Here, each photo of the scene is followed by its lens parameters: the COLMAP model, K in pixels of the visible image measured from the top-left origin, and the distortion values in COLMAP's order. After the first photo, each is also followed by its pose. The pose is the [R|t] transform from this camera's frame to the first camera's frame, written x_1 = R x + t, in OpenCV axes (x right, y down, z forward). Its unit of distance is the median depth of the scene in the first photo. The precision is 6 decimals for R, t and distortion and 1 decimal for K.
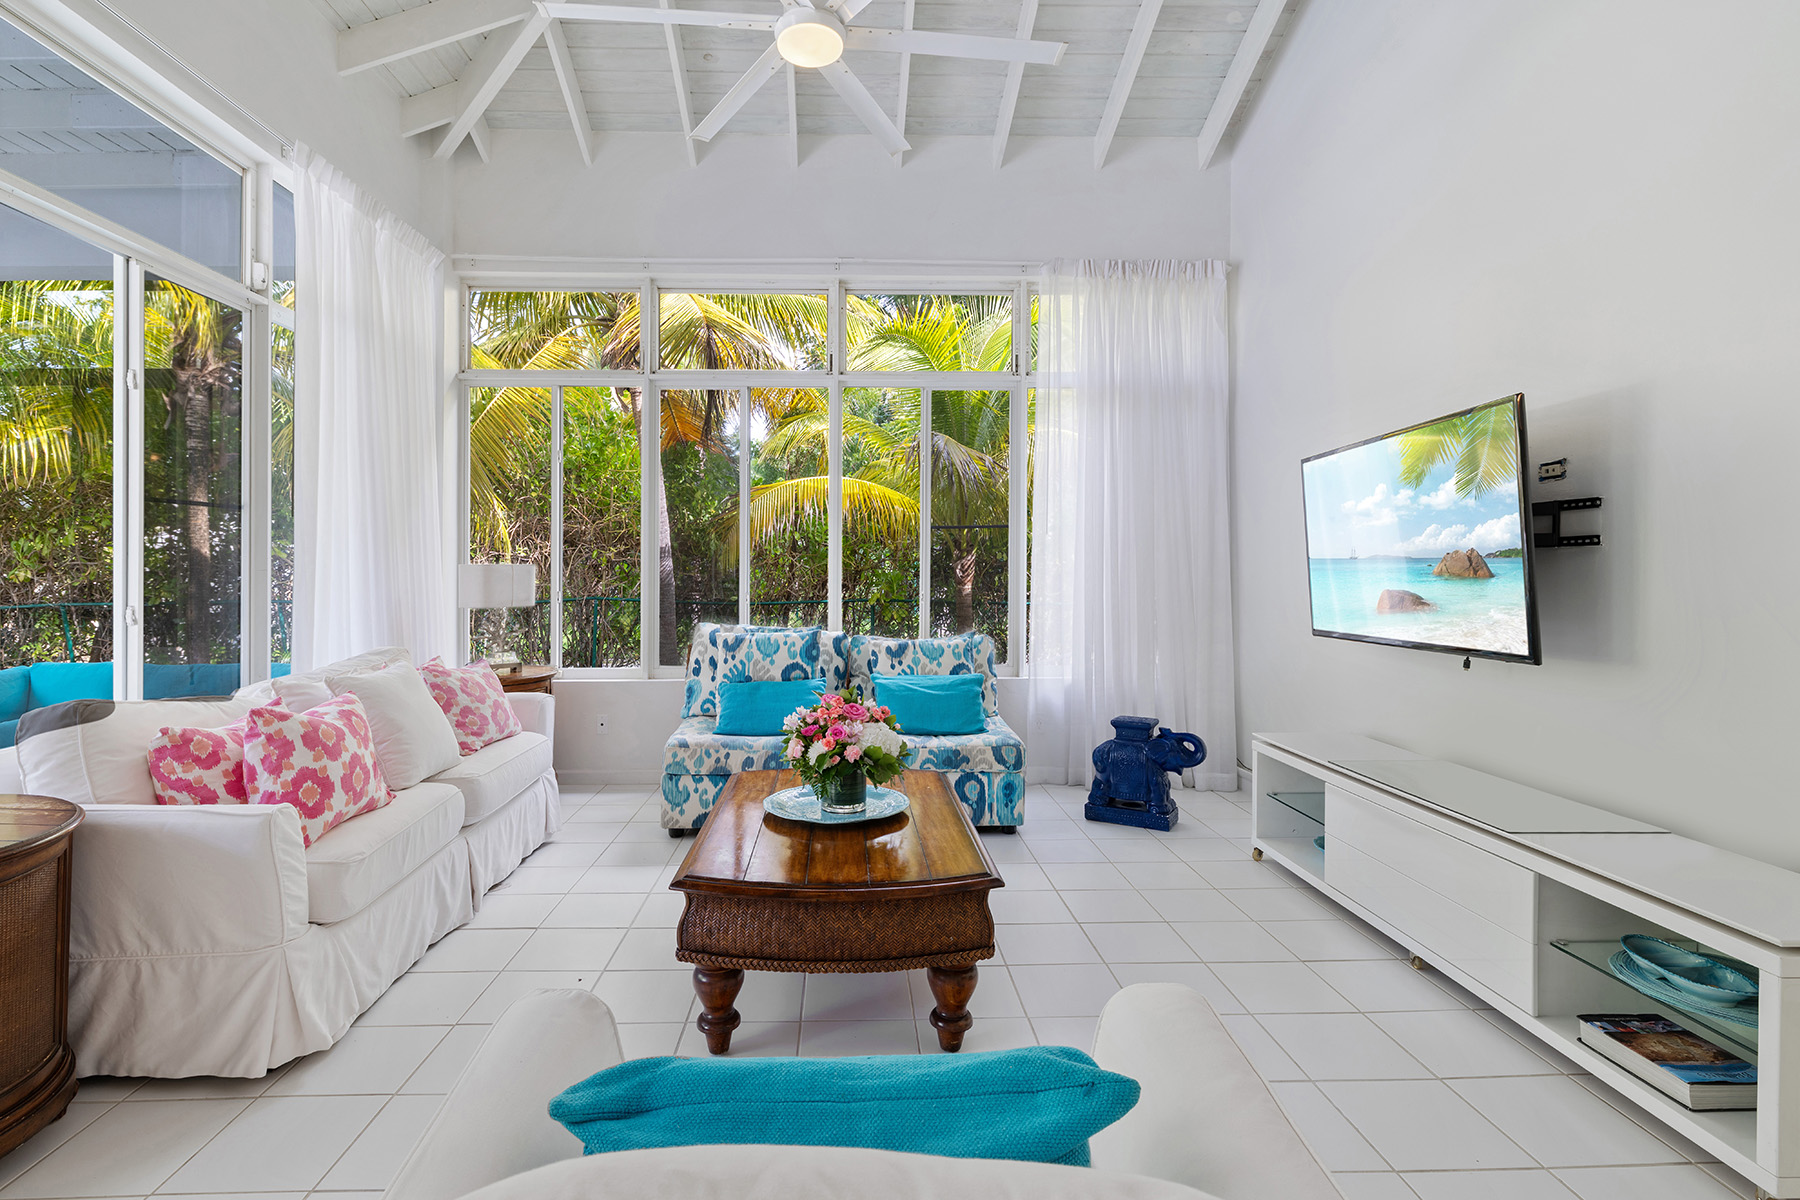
lens RADIAL K [[844.6, 0, 893.6], [0, 844.6, 578.1], [0, 0, 1]] dist [-0.000020, 0.000134]
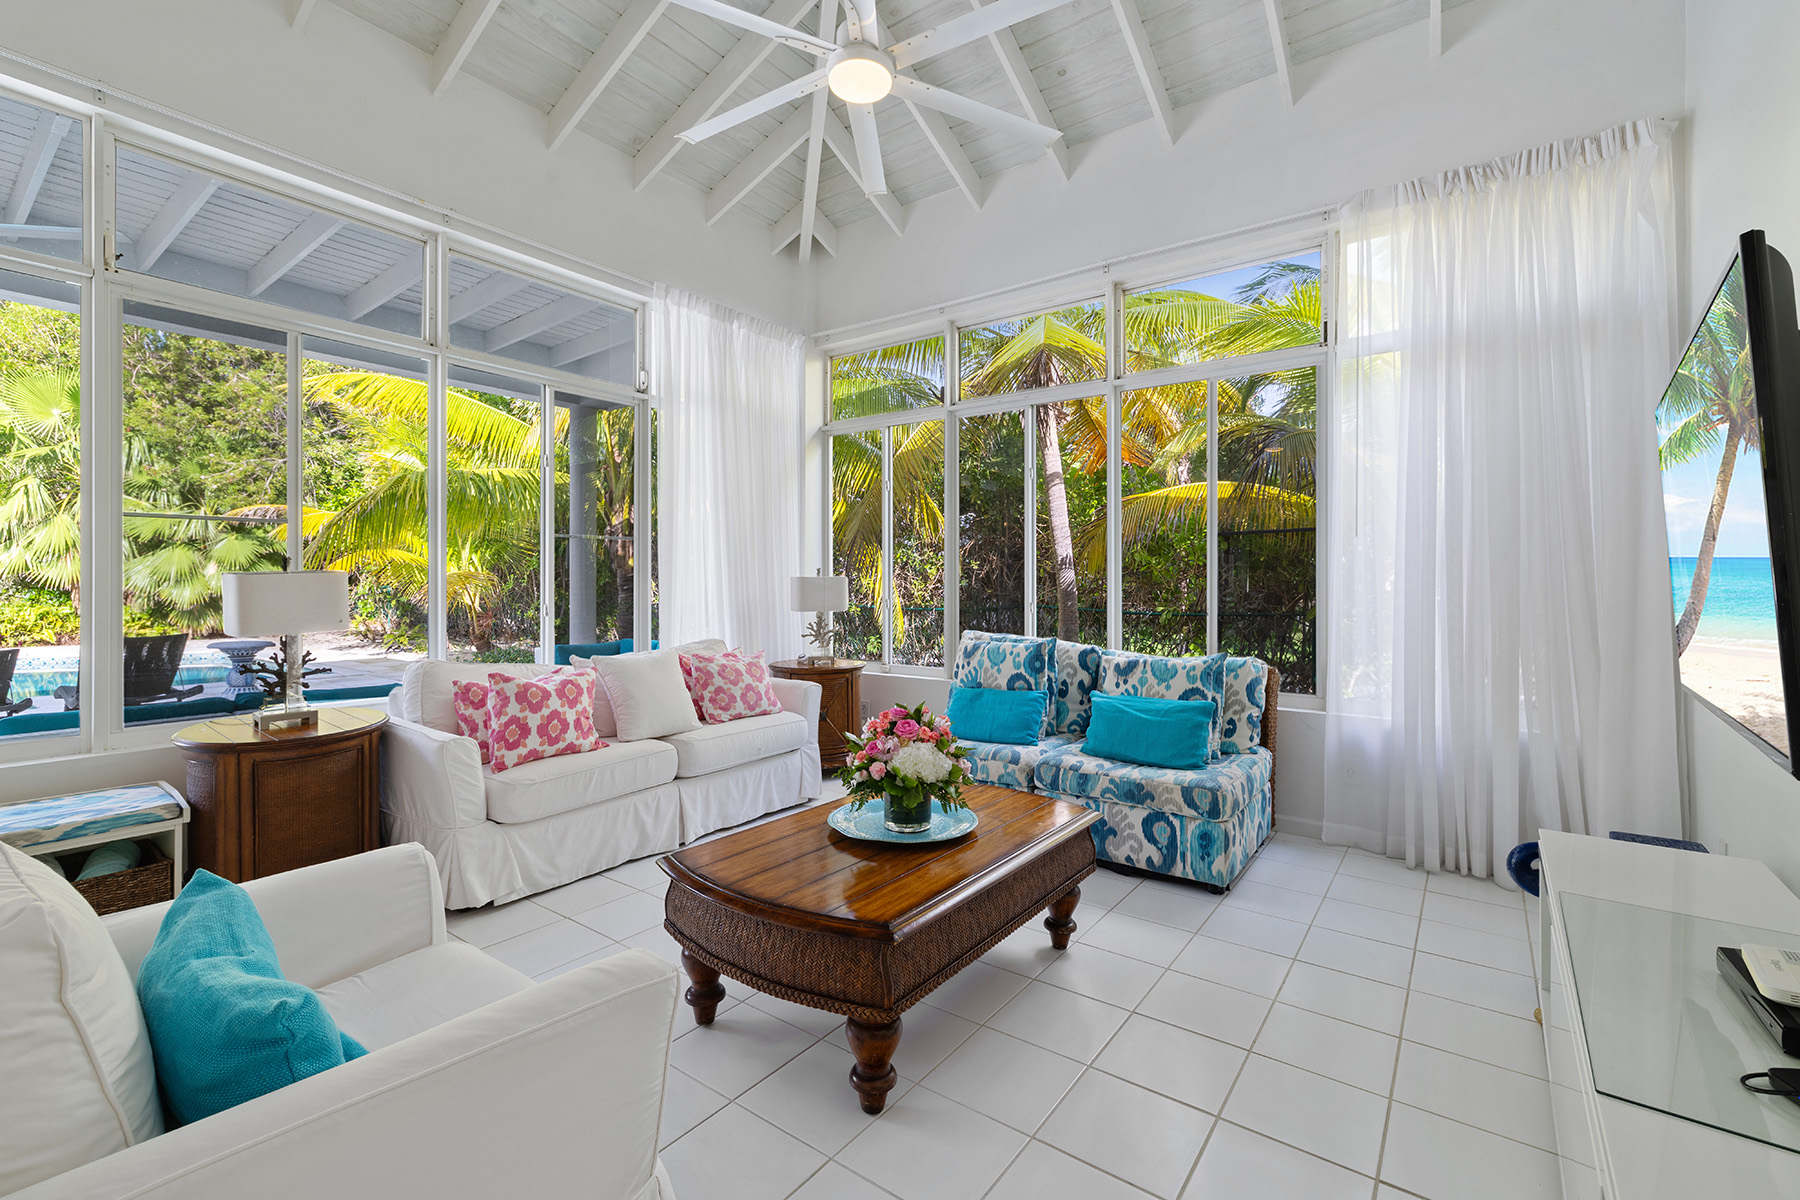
lens RADIAL K [[776.3, 0, 903.4], [0, 776.3, 580.7], [0, 0, 1]] dist [-0.000005, 0.000210]
pose [[0.787529, 0.000871, -0.616276, 0.370454], [-0.006409, 0.999956, -0.006777, -0.003592], [0.616244, 0.009287, 0.787501, 0.191100]]
